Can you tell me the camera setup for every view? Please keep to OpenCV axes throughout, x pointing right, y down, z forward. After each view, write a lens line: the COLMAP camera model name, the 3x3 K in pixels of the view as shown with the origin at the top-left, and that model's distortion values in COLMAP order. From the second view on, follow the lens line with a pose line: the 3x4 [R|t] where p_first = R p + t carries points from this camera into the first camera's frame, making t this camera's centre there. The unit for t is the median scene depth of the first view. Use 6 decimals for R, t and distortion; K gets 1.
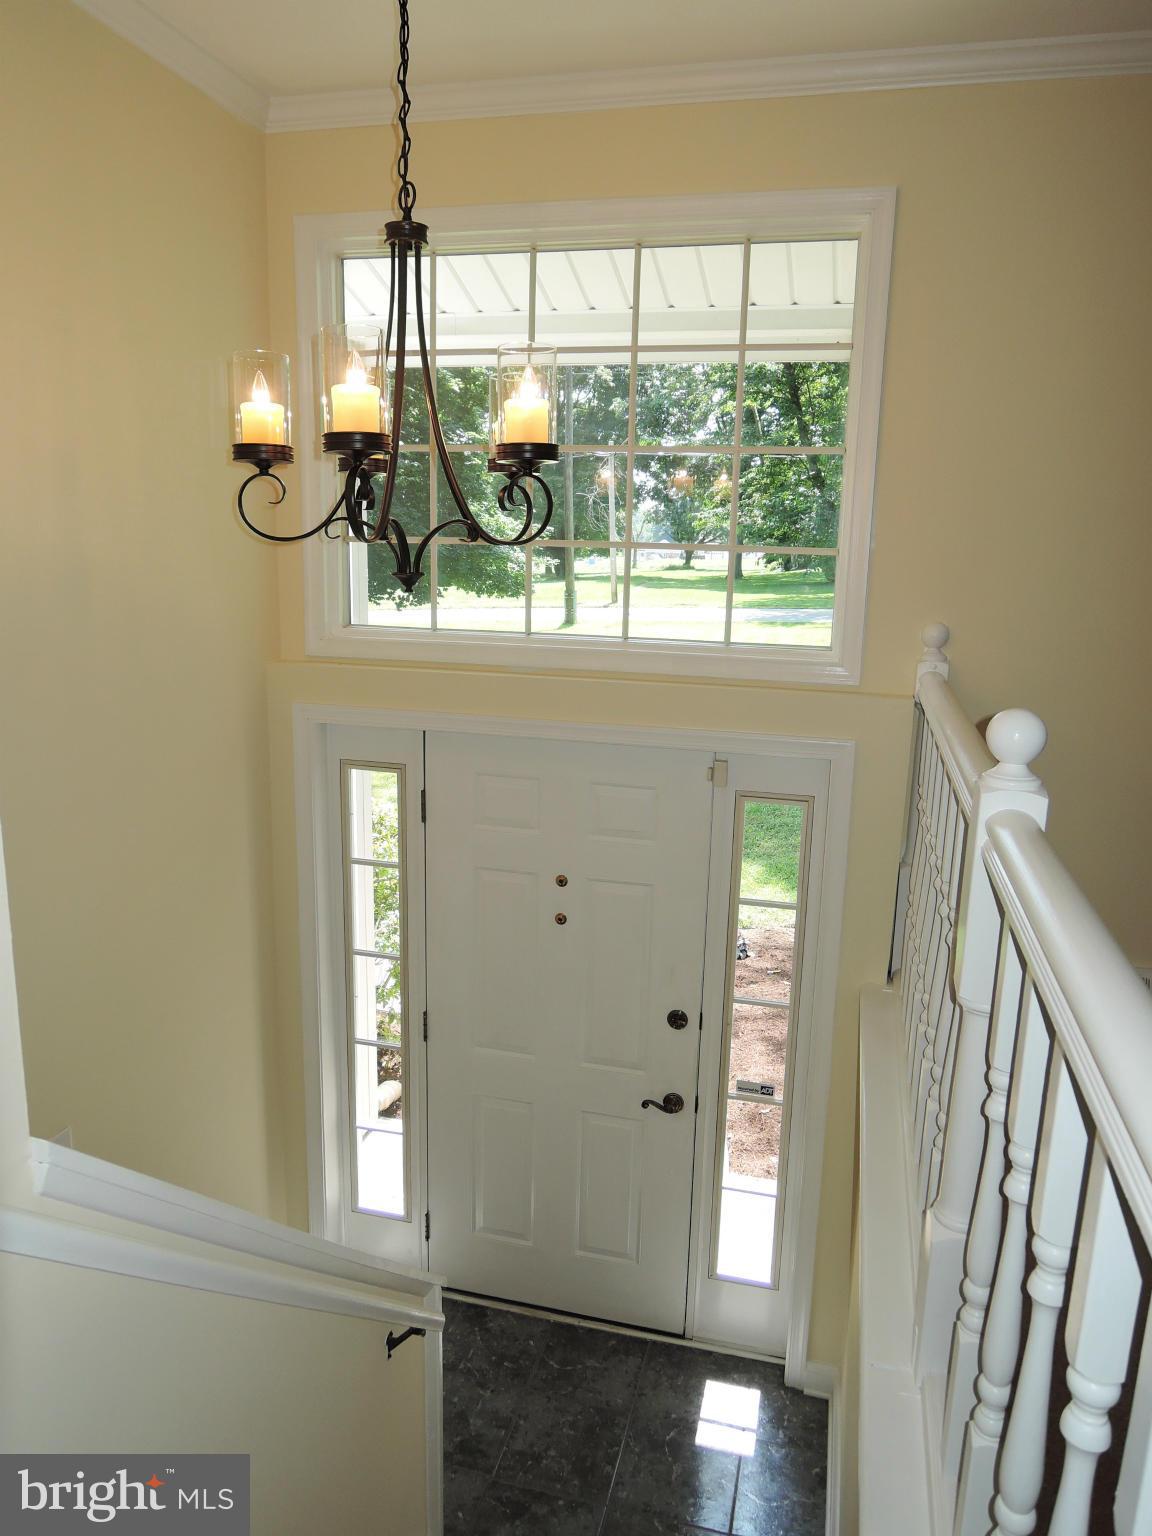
lens RADIAL K [[1094.2, 0, 576.0], [0, 1094.2, 768.0], [0, 0, 1]] dist [-0.025617, 0.003366]
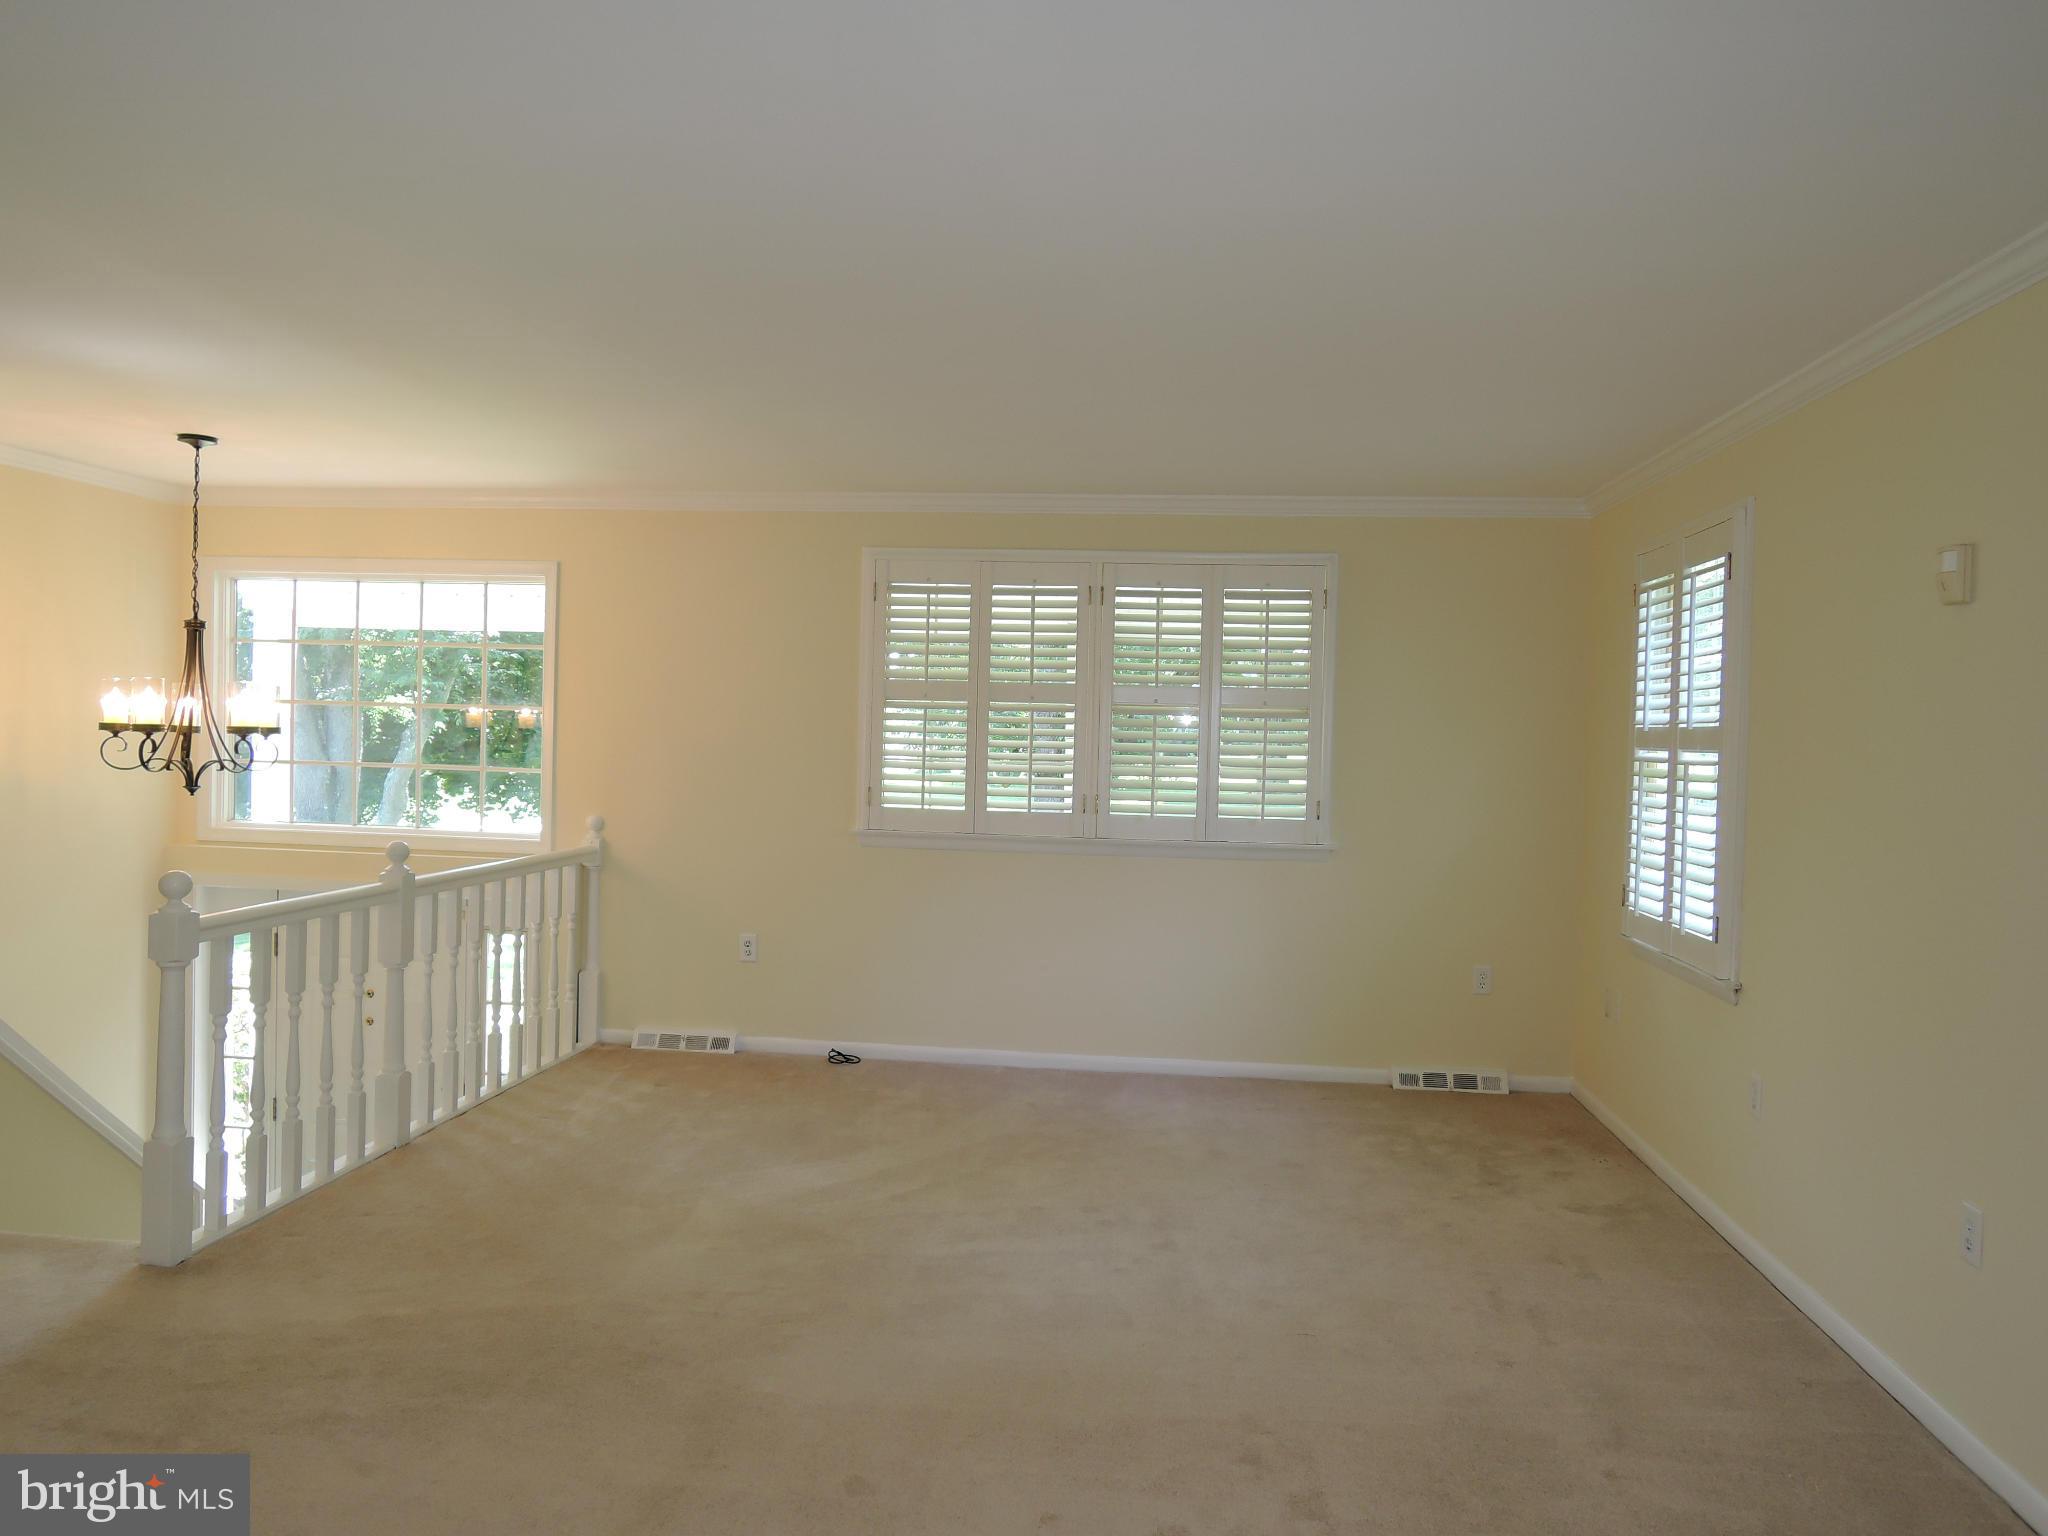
lens RADIAL K [[1458.9, 0, 1024.0], [0, 1458.9, 768.0], [0, 0, 1]] dist [-0.025617, 0.003366]
pose [[0.989269, 0.002826, 0.146076, 0.645952], [0.023734, 0.983423, -0.179763, 0.202658], [-0.144163, 0.181302, 0.972804, -1.202912]]
